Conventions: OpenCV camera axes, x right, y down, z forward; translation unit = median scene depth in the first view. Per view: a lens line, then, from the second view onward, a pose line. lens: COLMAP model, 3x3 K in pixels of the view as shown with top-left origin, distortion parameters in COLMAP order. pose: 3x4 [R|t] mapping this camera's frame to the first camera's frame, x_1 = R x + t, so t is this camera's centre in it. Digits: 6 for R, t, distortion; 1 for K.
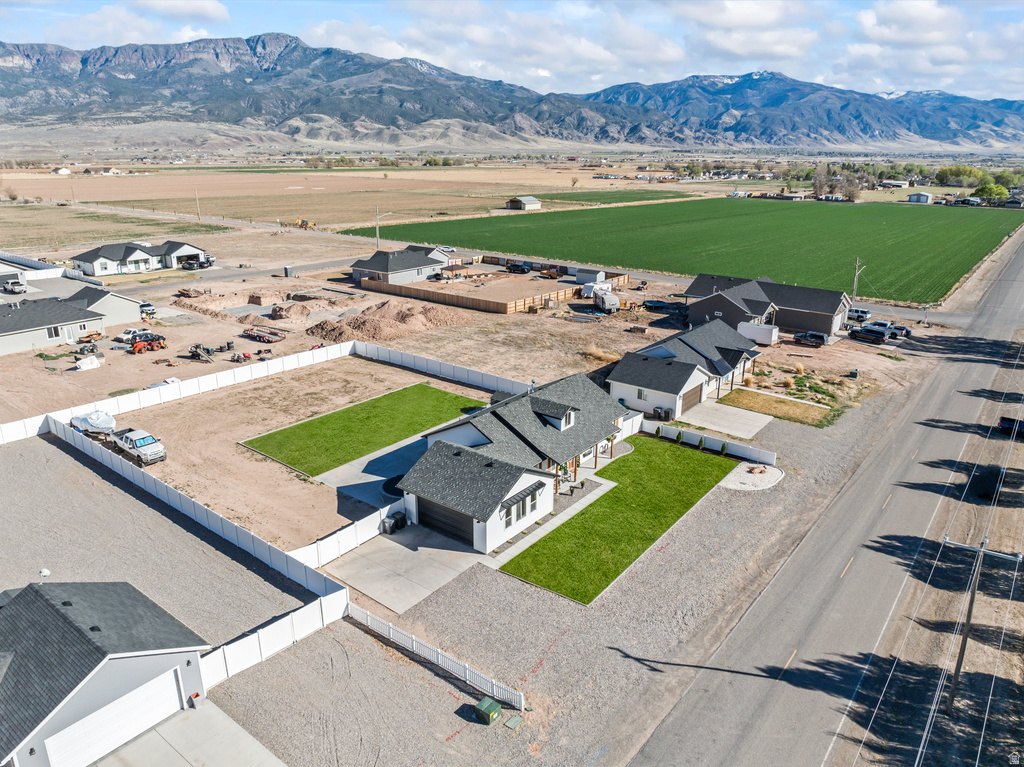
lens RADIAL K [[720.0, 0, 517.4], [0, 720.0, 381.8], [0, 0, 1]] dist [-0.051948, 0.030064]
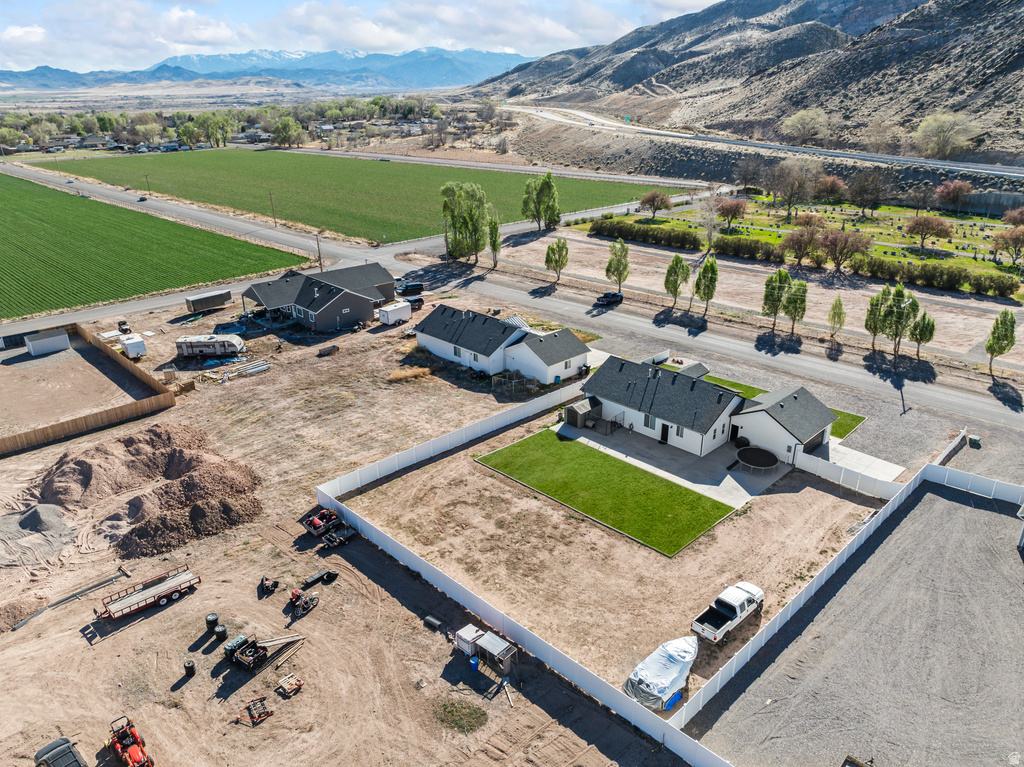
lens RADIAL K [[720.0, 0, 517.4], [0, 720.0, 381.8], [0, 0, 1]] dist [-0.051948, 0.030064]
pose [[0.138681, -0.382973, 0.913290, -0.861136], [0.312039, 0.892126, 0.326715, -0.340324], [-0.939893, 0.239673, 0.243224, 0.696738]]
